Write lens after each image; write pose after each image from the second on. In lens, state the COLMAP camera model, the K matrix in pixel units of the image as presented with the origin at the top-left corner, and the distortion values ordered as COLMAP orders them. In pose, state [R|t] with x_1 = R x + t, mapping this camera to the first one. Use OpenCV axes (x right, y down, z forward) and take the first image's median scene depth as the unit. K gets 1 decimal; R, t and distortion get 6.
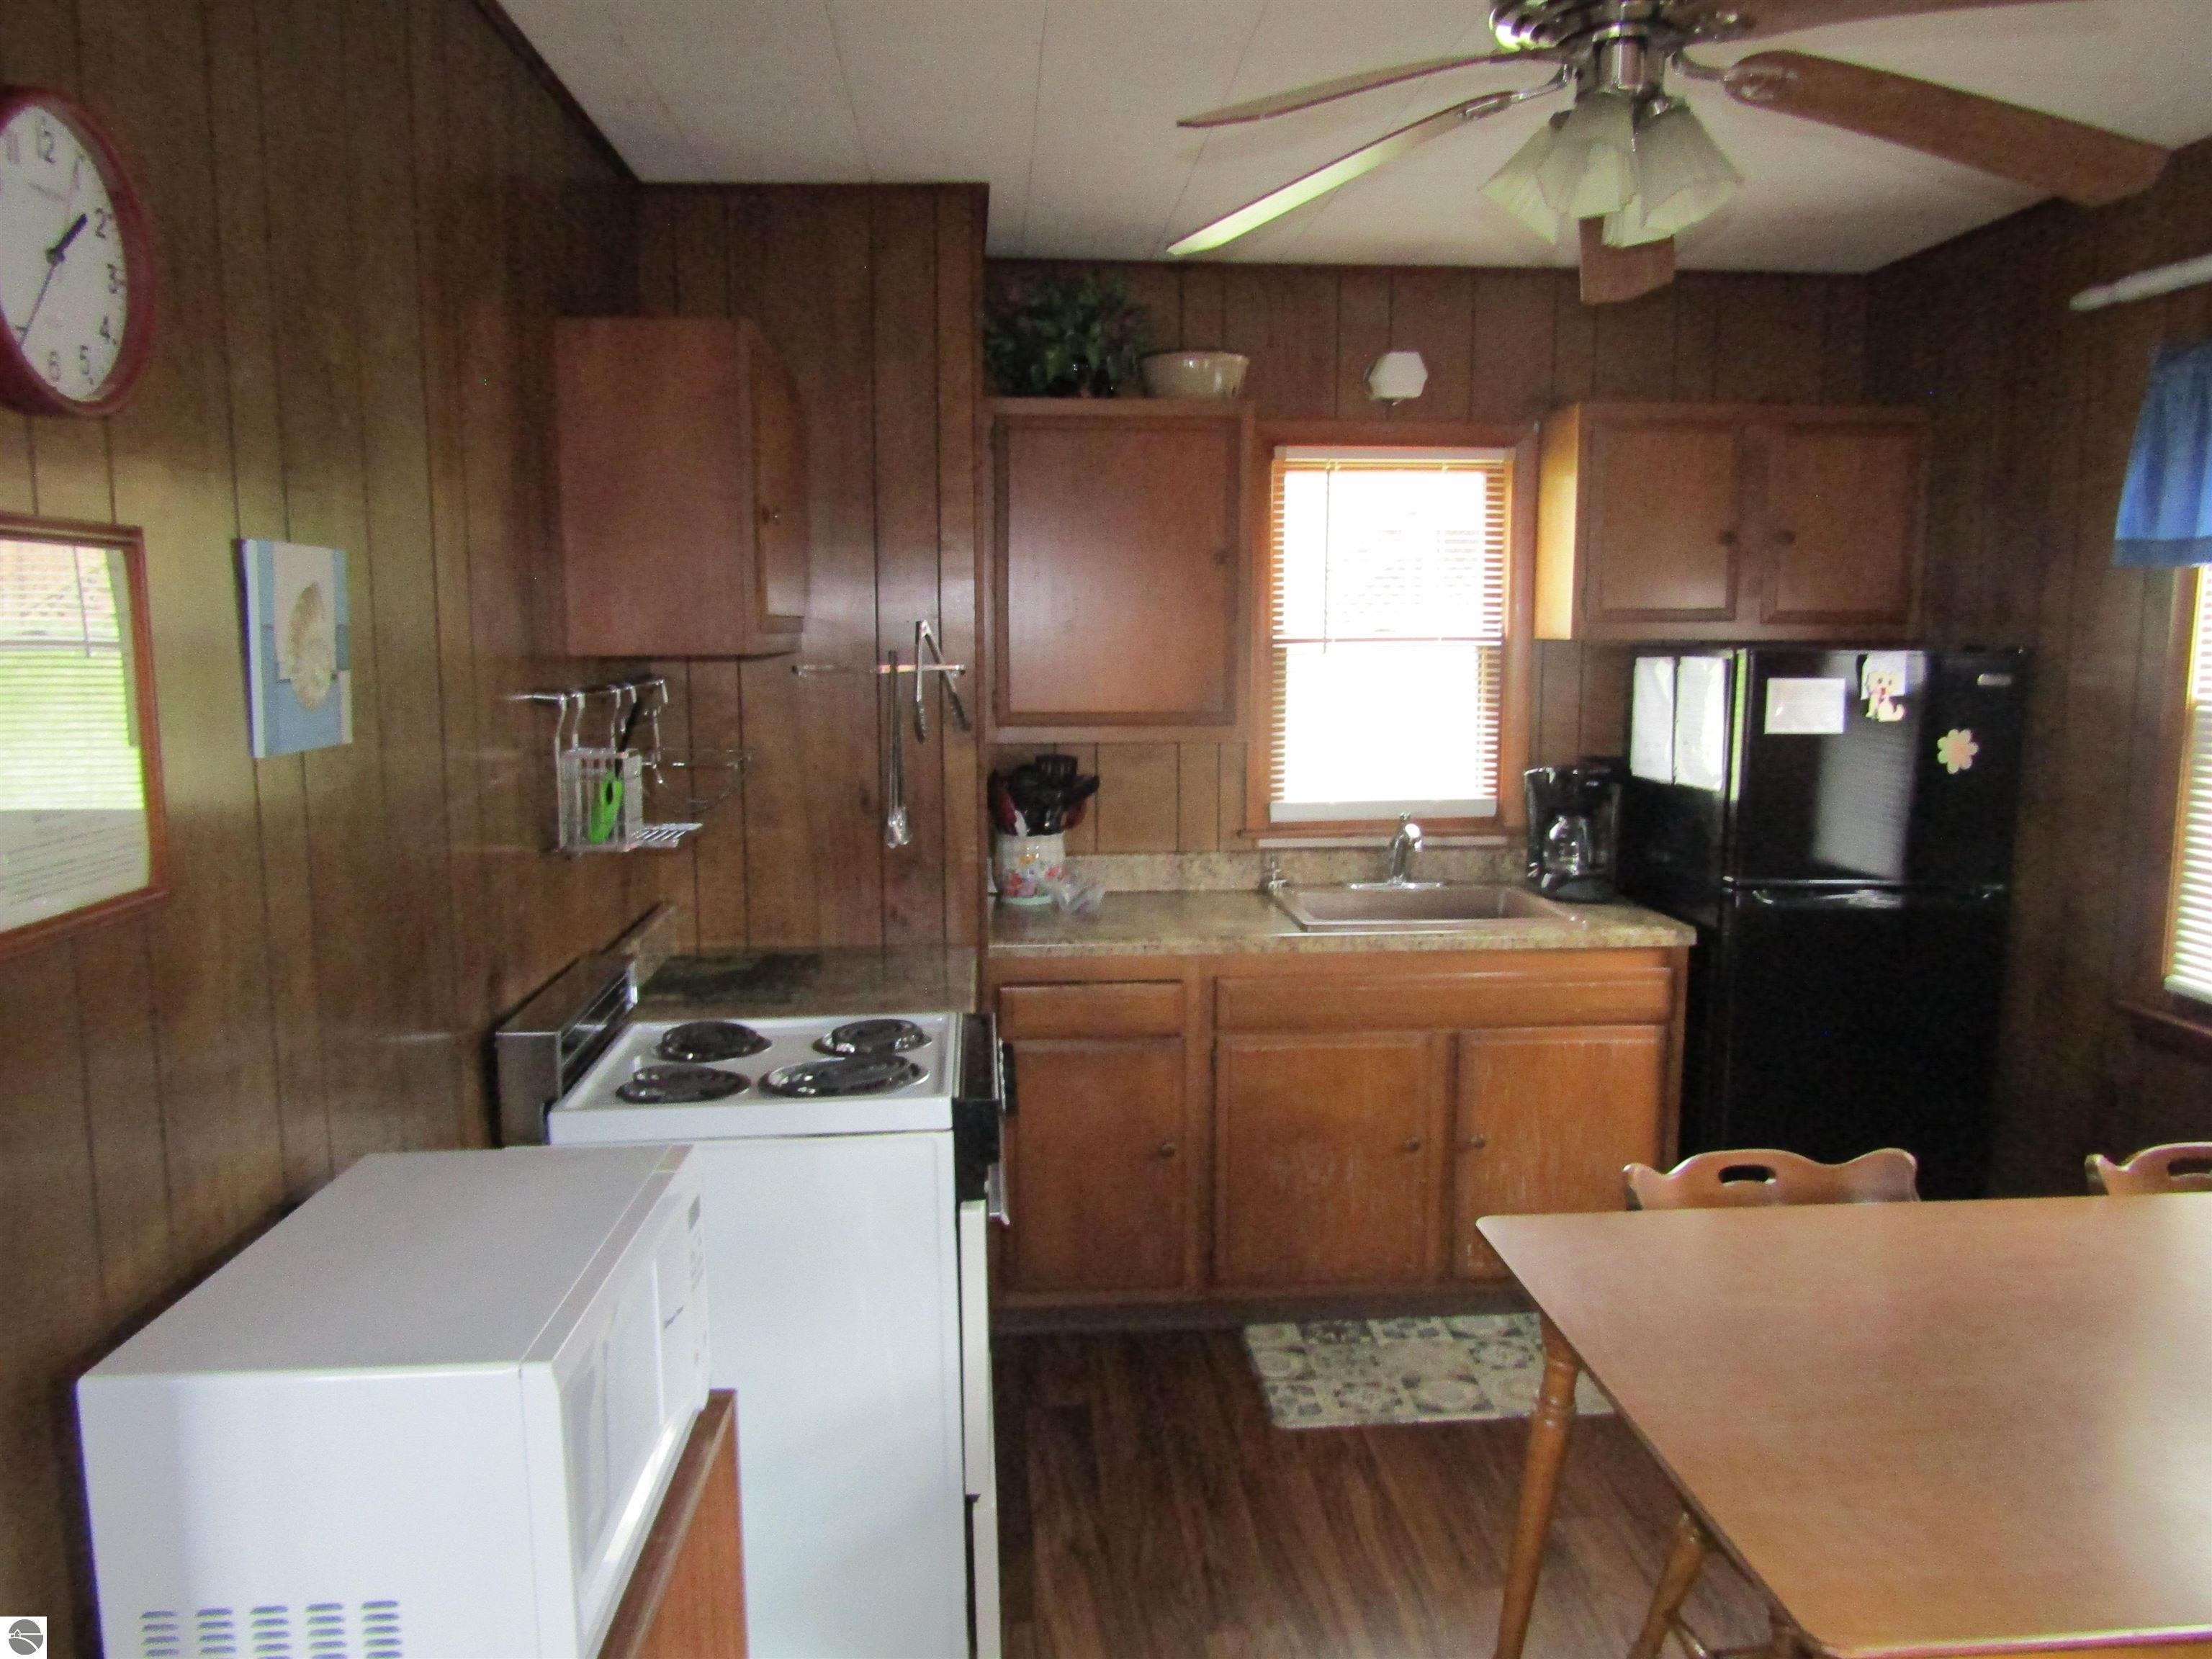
lens RADIAL K [[1583.4, 0, 1109.9], [0, 1583.4, 822.4], [0, 0, 1]] dist [-0.002263, 0.001714]
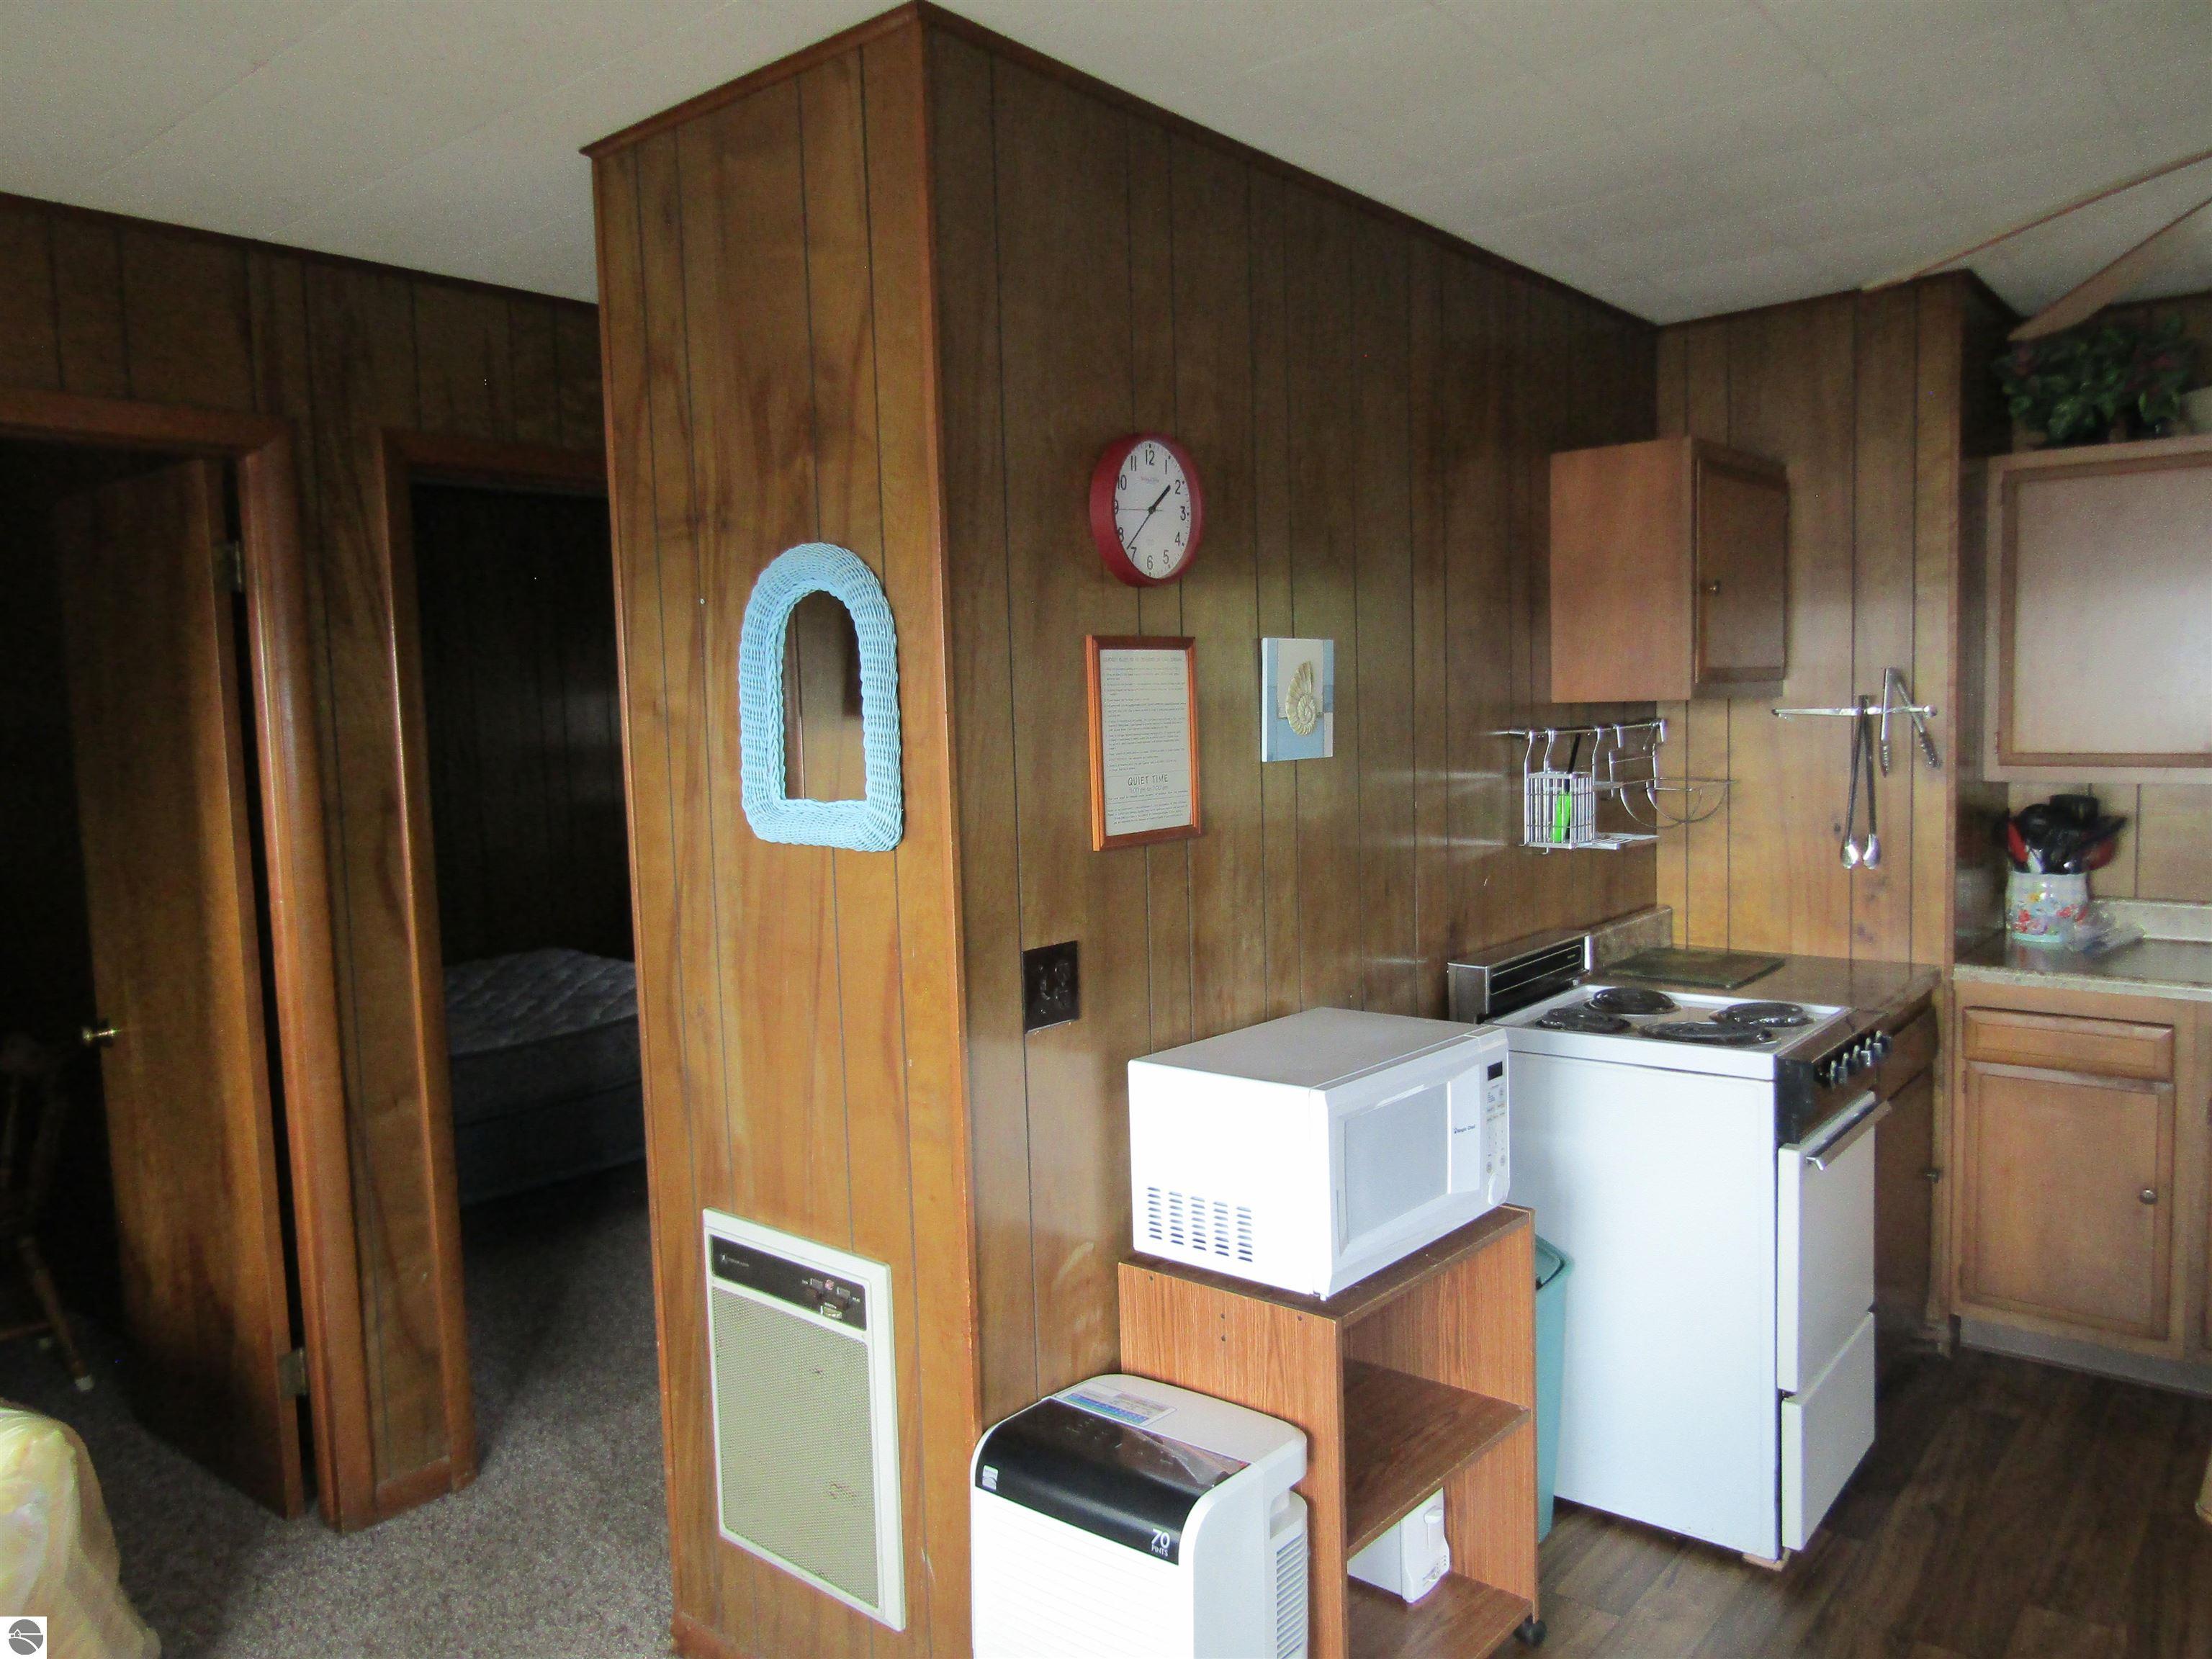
lens RADIAL K [[1565.3, 0, 1106.0], [0, 1565.3, 829.5], [0, 0, 1]] dist [0.001093, -0.002452]
pose [[0.720755, 0.042054, -0.691913, 0.268594], [-0.061008, 0.998133, -0.002885, 0.024784], [0.690500, 0.044291, 0.721975, -0.184498]]
